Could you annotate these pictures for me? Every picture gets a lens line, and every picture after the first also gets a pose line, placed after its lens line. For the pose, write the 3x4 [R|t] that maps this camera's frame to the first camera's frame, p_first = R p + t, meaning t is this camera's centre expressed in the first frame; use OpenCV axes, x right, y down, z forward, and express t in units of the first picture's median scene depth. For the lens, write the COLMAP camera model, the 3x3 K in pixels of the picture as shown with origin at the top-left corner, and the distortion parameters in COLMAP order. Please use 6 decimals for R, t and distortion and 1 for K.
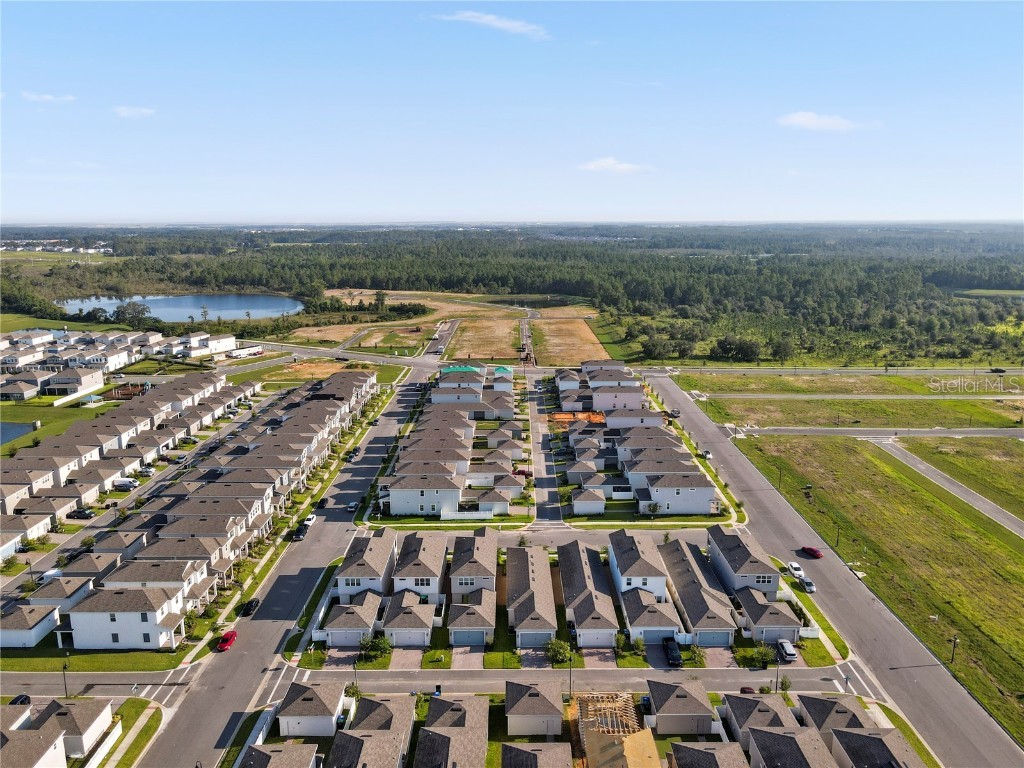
lens RADIAL K [[752.8, 0, 507.7], [0, 752.8, 382.9], [0, 0, 1]] dist [-0.003291, 0.033197]
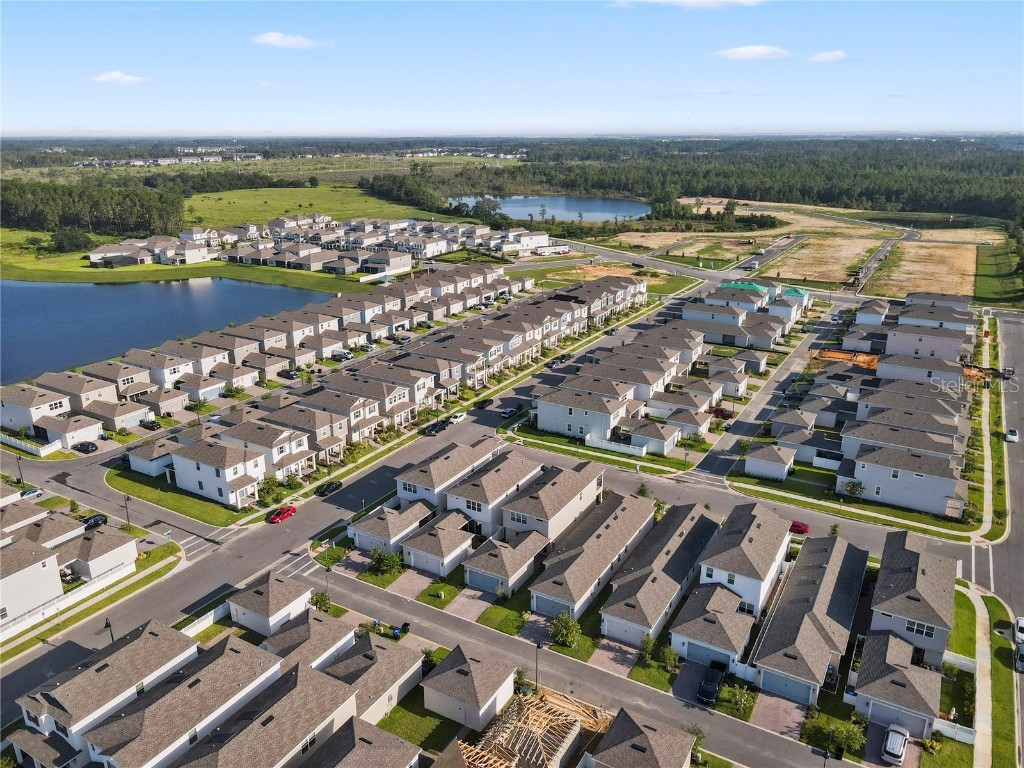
lens RADIAL K [[752.8, 0, 507.7], [0, 752.8, 382.9], [0, 0, 1]] dist [-0.003291, 0.033197]
pose [[0.863601, 0.161008, -0.477776, 0.211175], [-0.107580, 0.984660, 0.137372, 0.002083], [0.492565, -0.067235, 0.867675, 0.190095]]
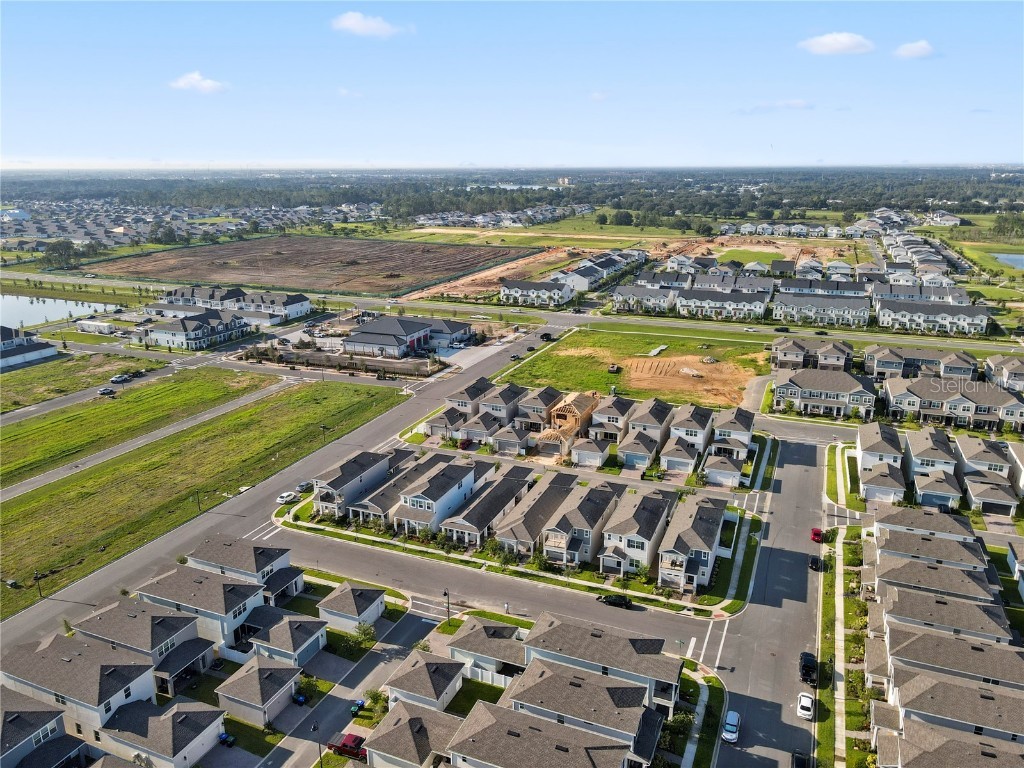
lens RADIAL K [[752.8, 0, 507.7], [0, 752.8, 382.9], [0, 0, 1]] dist [-0.003291, 0.033197]
pose [[-0.926097, -0.096532, 0.364728, -0.213533], [0.089039, 0.883488, 0.459915, -0.271659], [-0.366629, 0.458401, -0.809600, 1.272522]]
